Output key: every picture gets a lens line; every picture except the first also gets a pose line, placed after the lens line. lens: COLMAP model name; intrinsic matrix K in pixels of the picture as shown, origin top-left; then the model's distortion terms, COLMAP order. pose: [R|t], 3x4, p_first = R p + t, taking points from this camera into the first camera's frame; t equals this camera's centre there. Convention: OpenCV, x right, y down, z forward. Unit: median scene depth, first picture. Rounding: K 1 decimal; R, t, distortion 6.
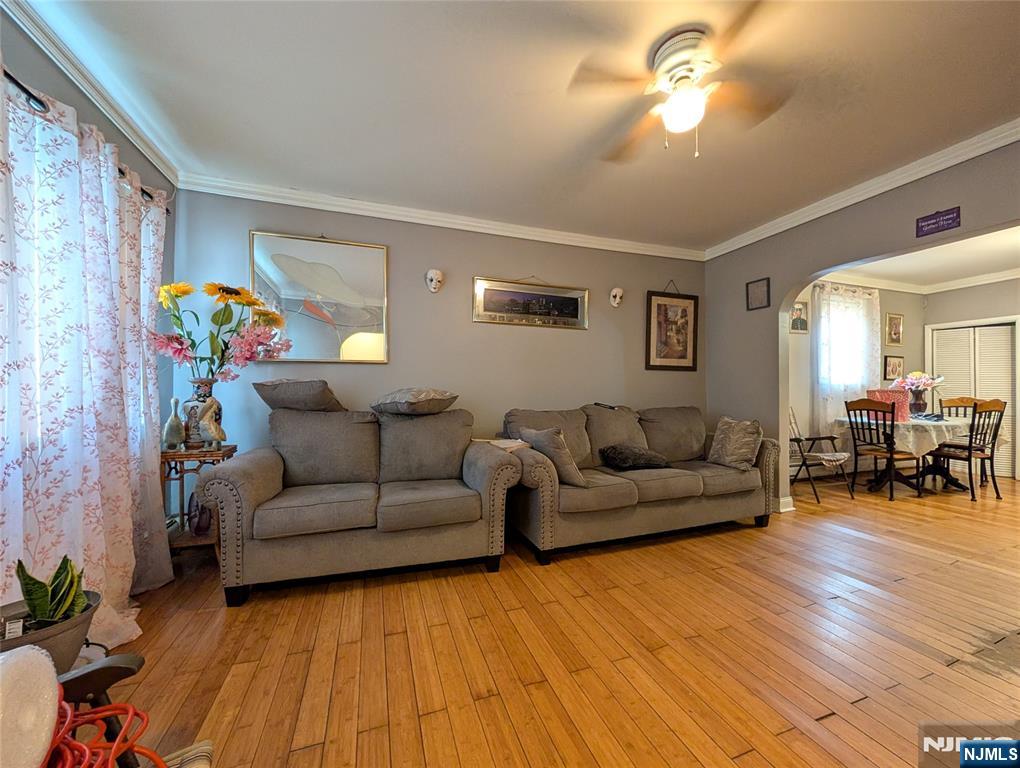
lens RADIAL K [[388.9, 0, 511.1], [0, 388.9, 388.5], [0, 0, 1]] dist [0.000404, -0.000115]
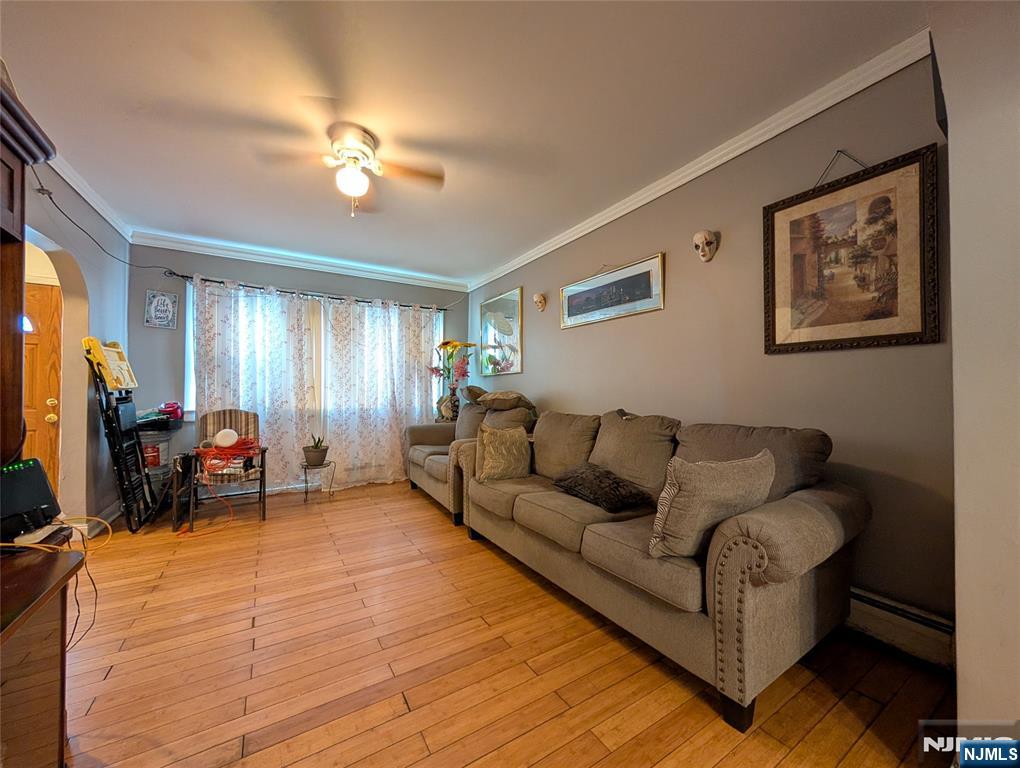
lens RADIAL K [[388.9, 0, 505.6], [0, 388.9, 384.5], [0, 0, 1]] dist [0.000404, -0.000115]
pose [[0.198540, -0.017195, -0.979942, 0.785546], [0.006373, 0.999848, -0.016253, -0.000525], [0.980072, -0.003018, 0.198619, 0.529838]]
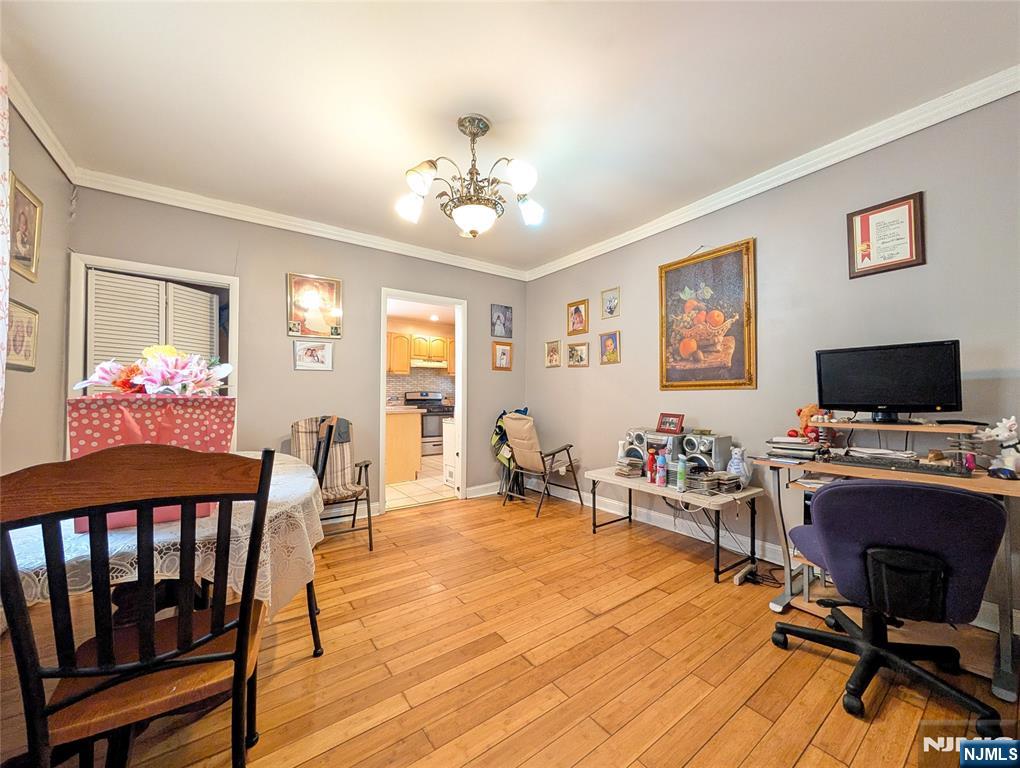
lens RADIAL K [[388.9, 0, 511.3], [0, 388.9, 387.0], [0, 0, 1]] dist [0.000404, -0.000115]
pose [[-0.285920, 0.020782, 0.958028, 0.668747], [-0.000656, 0.999760, -0.021883, 0.002412], [-0.958253, -0.006885, -0.285838, 0.867314]]
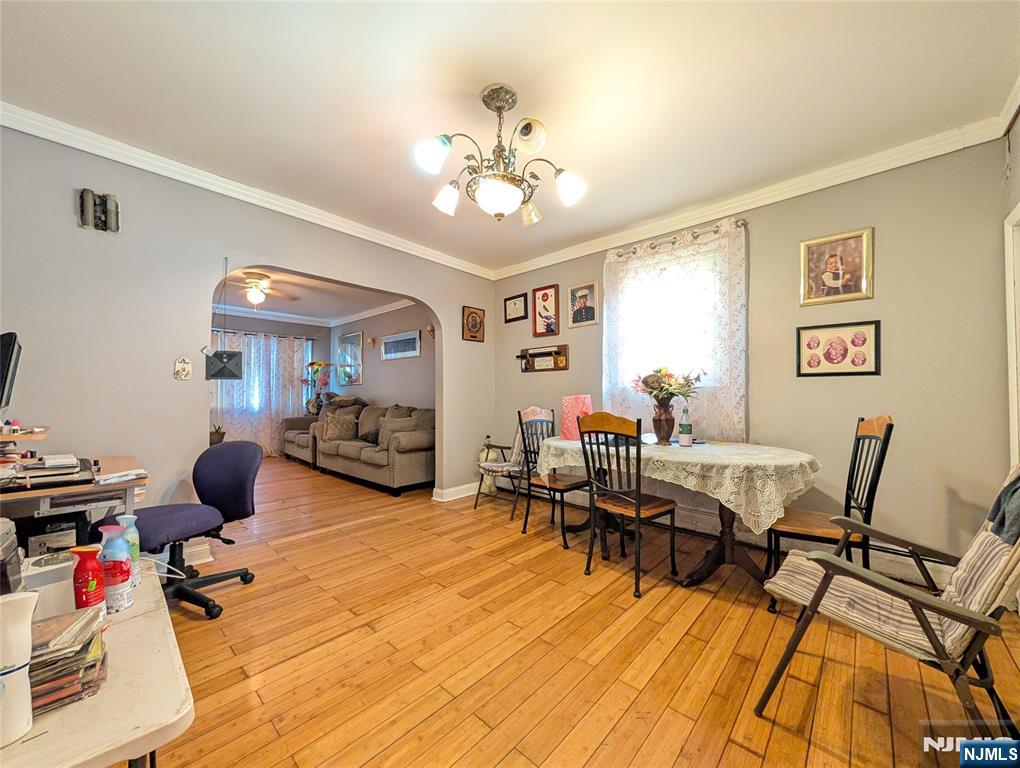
lens RADIAL K [[388.9, 0, 510.4], [0, 388.9, 384.9], [0, 0, 1]] dist [0.000404, -0.000115]
pose [[0.464754, -0.025233, -0.885080, 1.596792], [0.006859, 0.999666, -0.024898, 0.001610], [0.885413, 0.005501, 0.464772, 0.562781]]
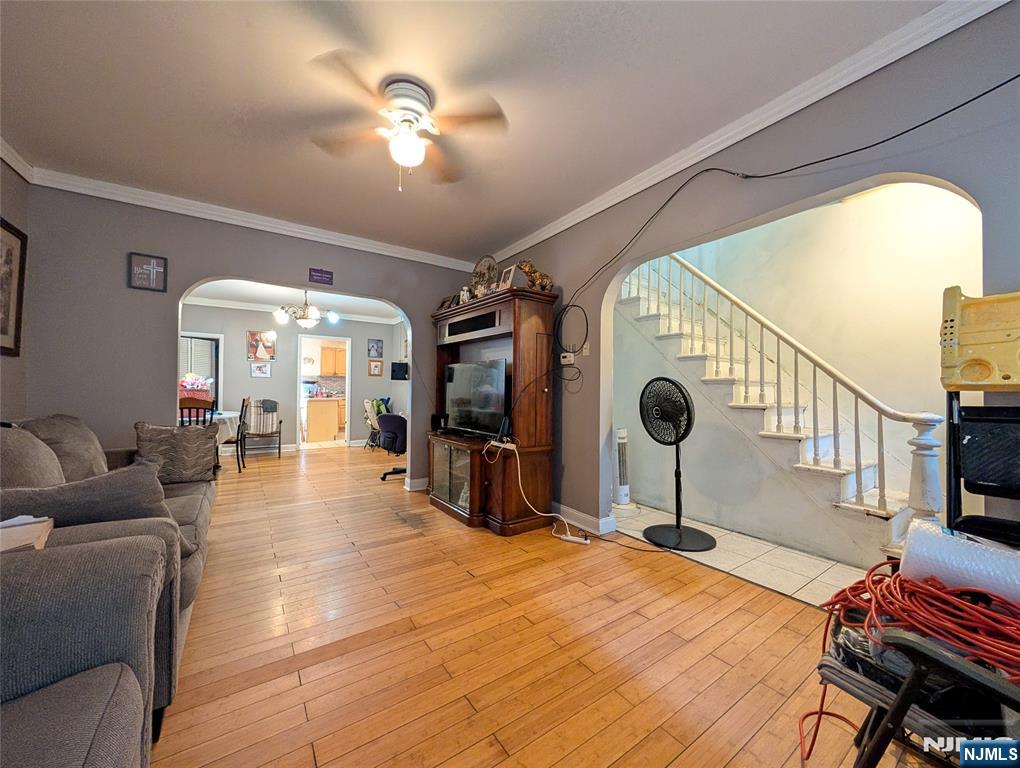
lens RADIAL K [[388.9, 0, 510.6], [0, 388.9, 386.9], [0, 0, 1]] dist [0.000404, -0.000115]
pose [[-0.257361, 0.009431, 0.966269, -0.320312], [-0.011090, 0.999858, -0.012713, 0.001816], [-0.966252, -0.013988, -0.257220, 0.424529]]
